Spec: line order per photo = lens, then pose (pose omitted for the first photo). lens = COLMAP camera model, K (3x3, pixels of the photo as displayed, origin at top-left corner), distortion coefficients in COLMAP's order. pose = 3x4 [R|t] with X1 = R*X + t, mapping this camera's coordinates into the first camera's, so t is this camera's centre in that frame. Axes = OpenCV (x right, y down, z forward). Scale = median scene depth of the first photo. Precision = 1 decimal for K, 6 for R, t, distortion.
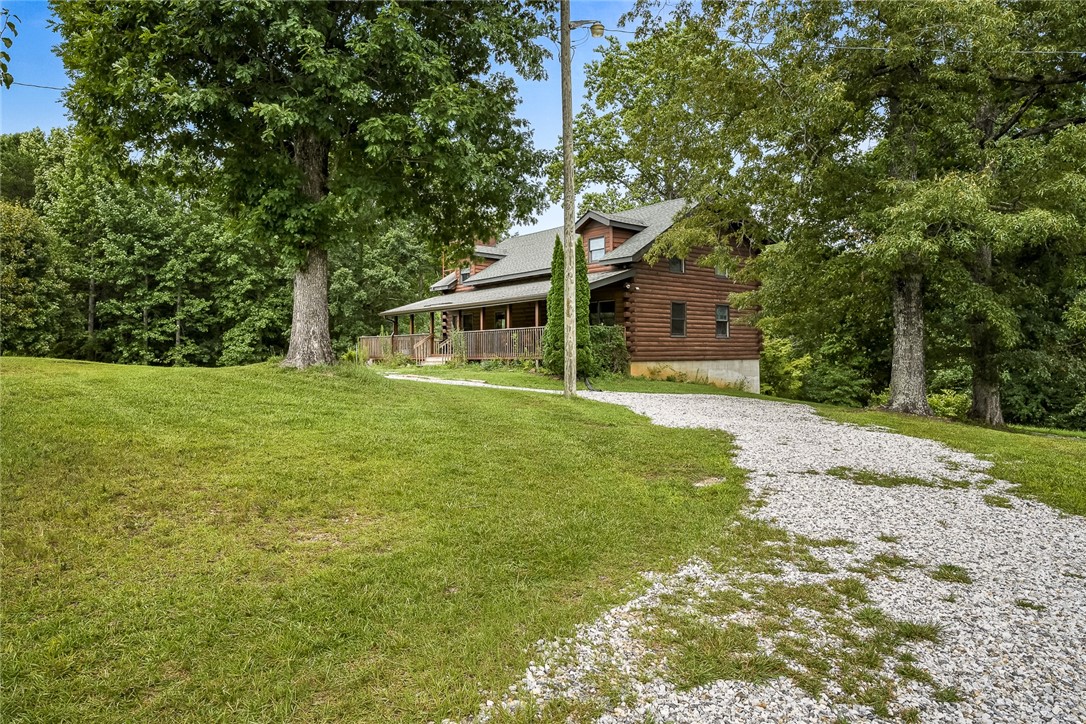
lens RADIAL K [[655.7, 0, 543.0], [0, 655.7, 362.0], [0, 0, 1]] dist [0.000336, 0.000021]
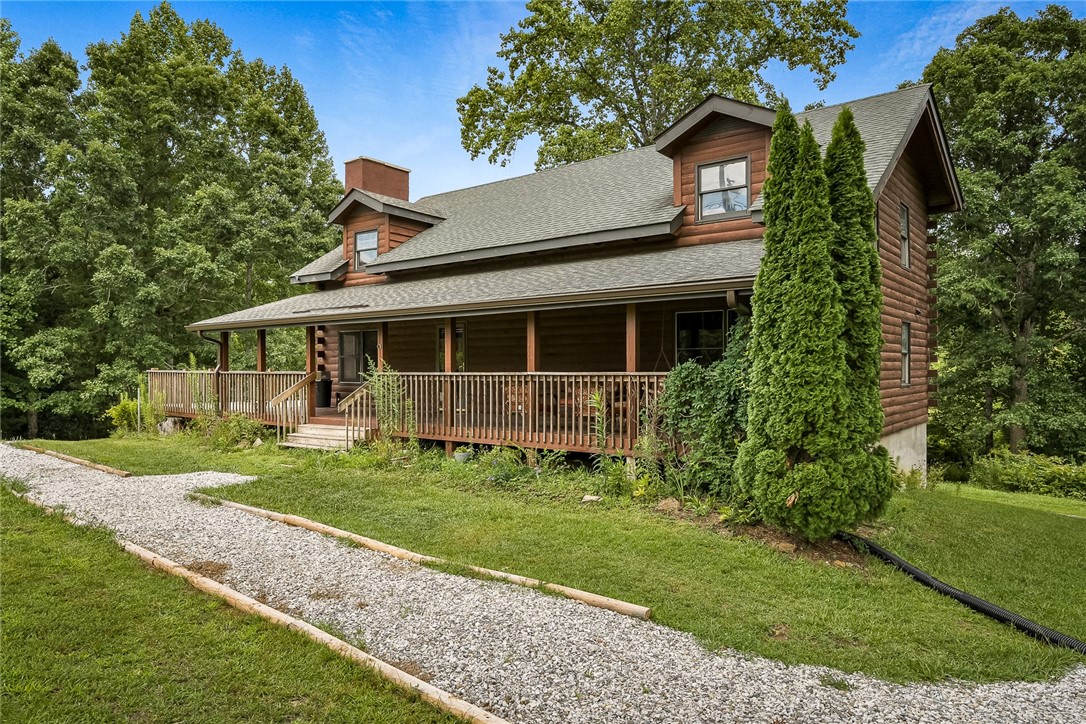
lens RADIAL K [[699.0, 0, 540.3], [0, 699.0, 400.4], [0, 0, 1]] dist [0.002893, 0.000217]
pose [[0.974981, -0.010474, 0.222041, -0.105036], [0.002670, 0.999369, 0.035417, -0.034788], [-0.222271, -0.033938, 0.974394, 0.417907]]
